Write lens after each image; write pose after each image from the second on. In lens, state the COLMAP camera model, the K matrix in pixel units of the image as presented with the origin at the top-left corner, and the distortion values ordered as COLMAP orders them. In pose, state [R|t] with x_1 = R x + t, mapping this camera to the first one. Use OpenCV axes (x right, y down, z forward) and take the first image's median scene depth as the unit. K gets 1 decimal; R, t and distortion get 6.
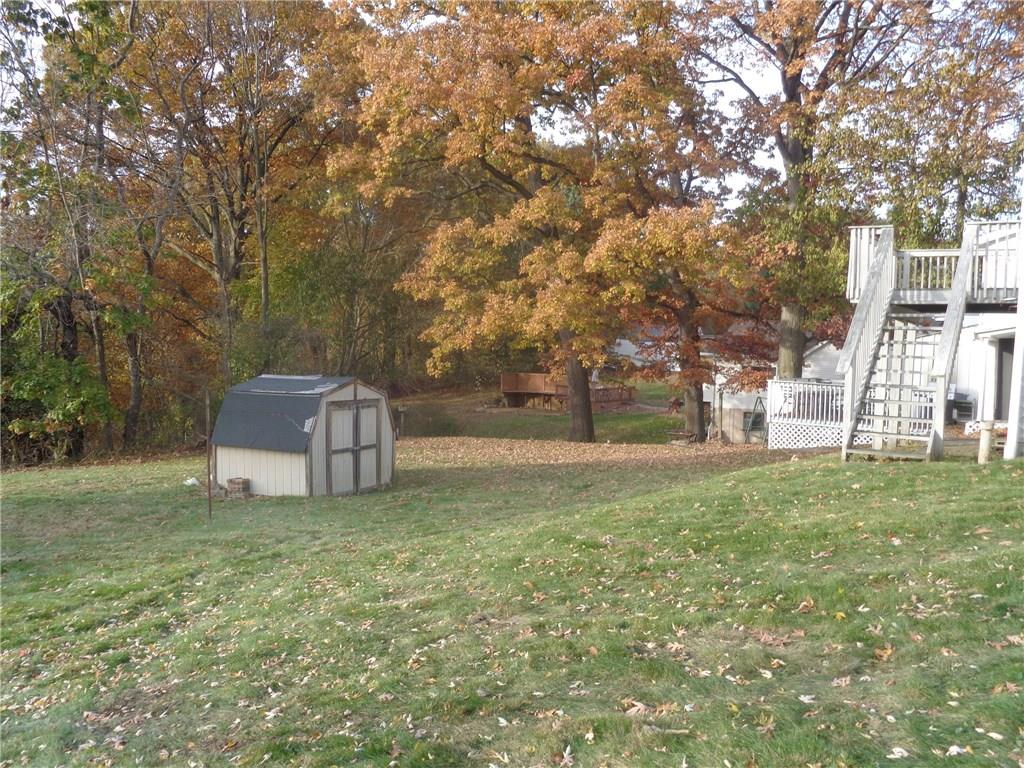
lens RADIAL K [[980.3, 0, 512.1], [0, 980.3, 385.2], [0, 0, 1]] dist [-0.013300, 0.000000]
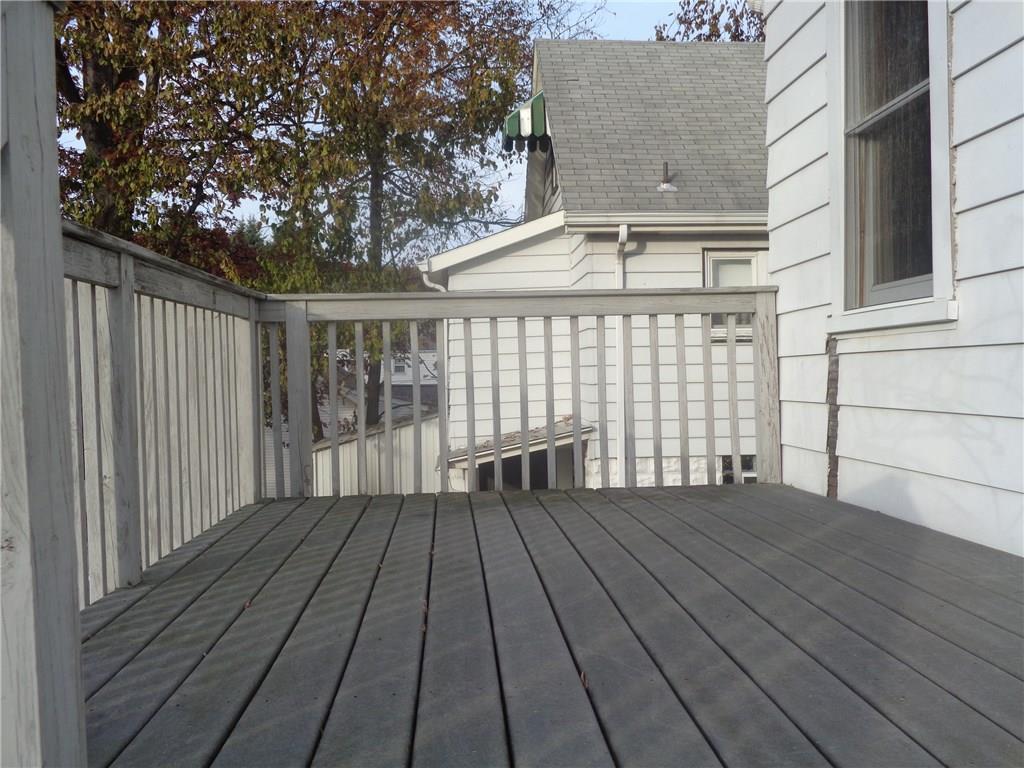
lens RADIAL K [[980.3, 0, 512.3], [0, 980.3, 385.9], [0, 0, 1]] dist [-0.013300, 0.000000]
pose [[0.827662, -0.046155, 0.559326, 0.307629], [0.065502, 0.997746, -0.014594, -0.106669], [-0.557391, 0.048716, 0.828820, 0.759839]]
